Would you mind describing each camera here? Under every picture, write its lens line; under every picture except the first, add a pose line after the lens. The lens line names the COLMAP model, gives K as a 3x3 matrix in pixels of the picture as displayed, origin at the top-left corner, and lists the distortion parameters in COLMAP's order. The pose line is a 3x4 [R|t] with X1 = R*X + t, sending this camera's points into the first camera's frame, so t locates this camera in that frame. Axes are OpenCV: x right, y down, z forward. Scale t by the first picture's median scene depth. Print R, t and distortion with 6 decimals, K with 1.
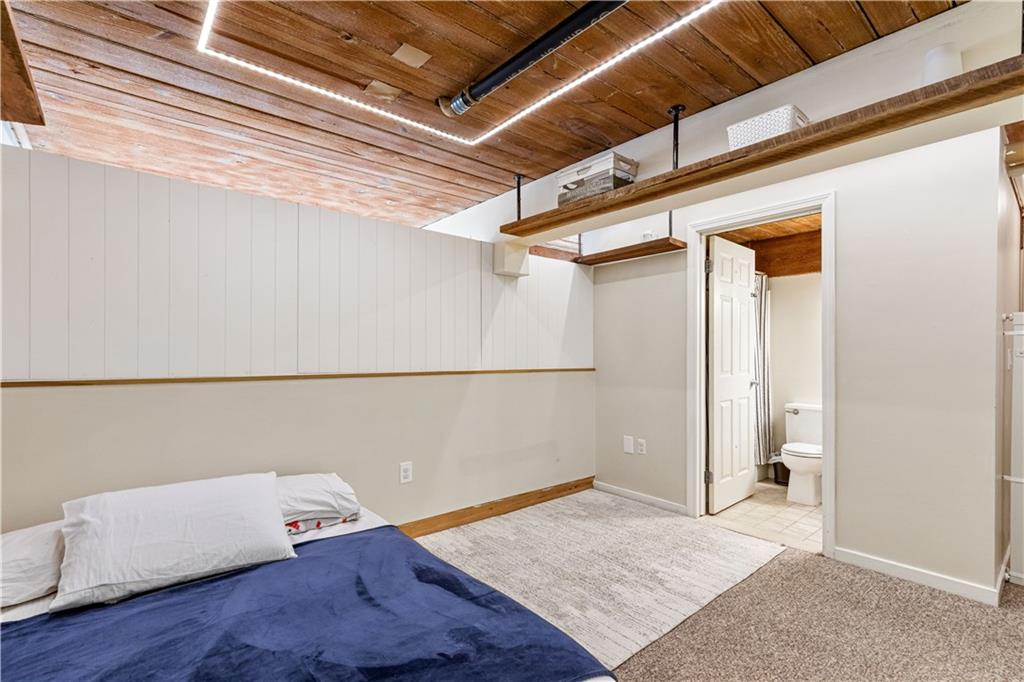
lens RADIAL K [[468.0, 0, 514.4], [0, 468.0, 347.1], [0, 0, 1]] dist [0.009218, -0.002406]
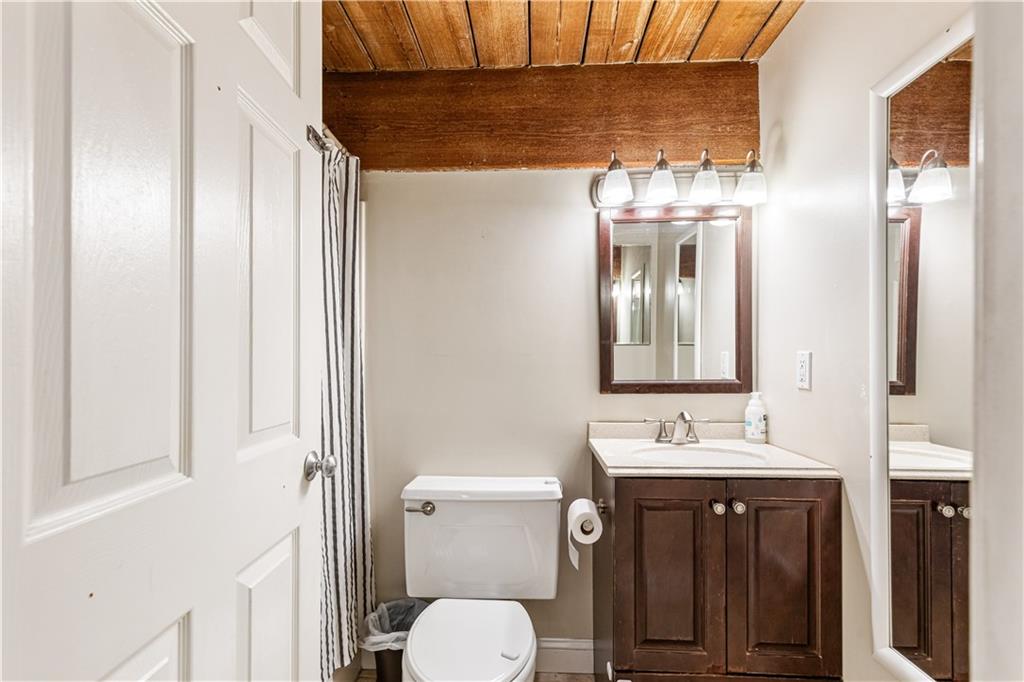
lens RADIAL K [[468.0, 0, 512.0], [0, 468.0, 349.7], [0, 0, 1]] dist [0.009218, -0.002406]
pose [[0.684780, -0.000923, 0.728749, 0.350282], [-0.001256, 0.999996, 0.002447, 0.006137], [-0.728749, -0.002591, 0.684776, 0.657794]]
